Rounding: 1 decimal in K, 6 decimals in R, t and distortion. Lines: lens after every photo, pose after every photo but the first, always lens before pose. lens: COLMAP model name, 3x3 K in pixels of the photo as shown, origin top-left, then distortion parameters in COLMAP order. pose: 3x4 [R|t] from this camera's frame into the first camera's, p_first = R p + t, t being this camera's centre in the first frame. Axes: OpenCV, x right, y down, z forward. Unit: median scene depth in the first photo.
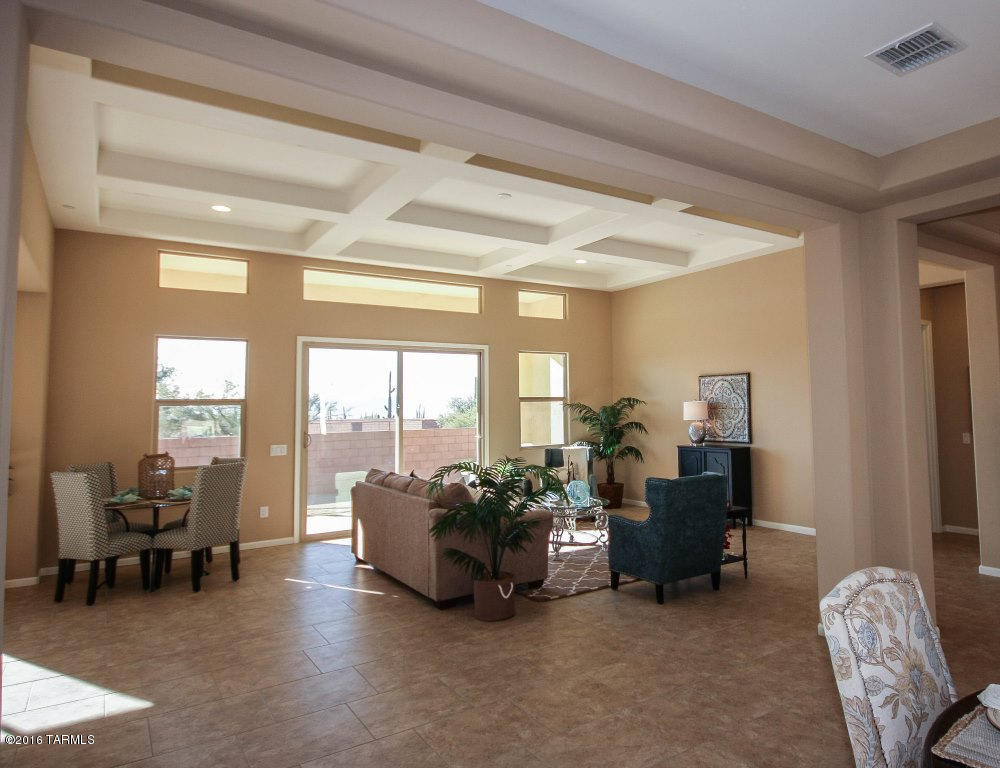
lens RADIAL K [[665.4, 0, 609.8], [0, 665.4, 361.4], [0, 0, 1]] dist [-0.001268, -0.001762]
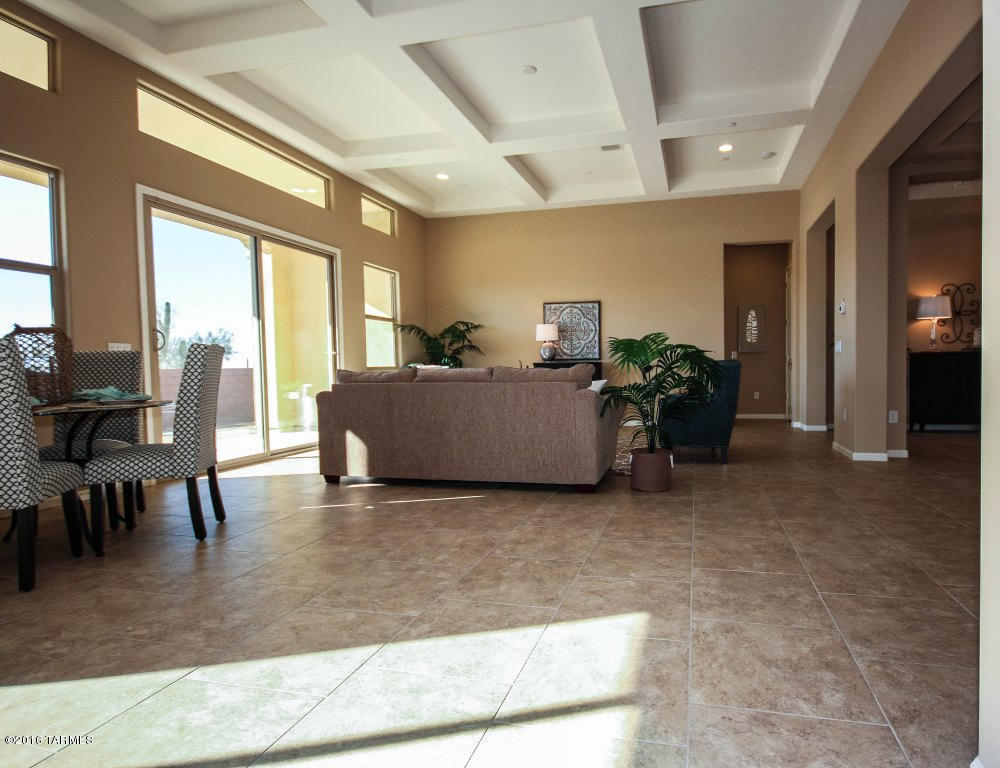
lens RADIAL K [[554.8, 0, 516.0], [0, 554.8, 400.2], [0, 0, 1]] dist [0.004371, 0.001457]
pose [[0.766437, -0.018772, 0.642045, -0.539065], [-0.046239, 0.995367, 0.084299, 0.114313], [-0.640653, -0.094298, 0.762018, 0.303848]]
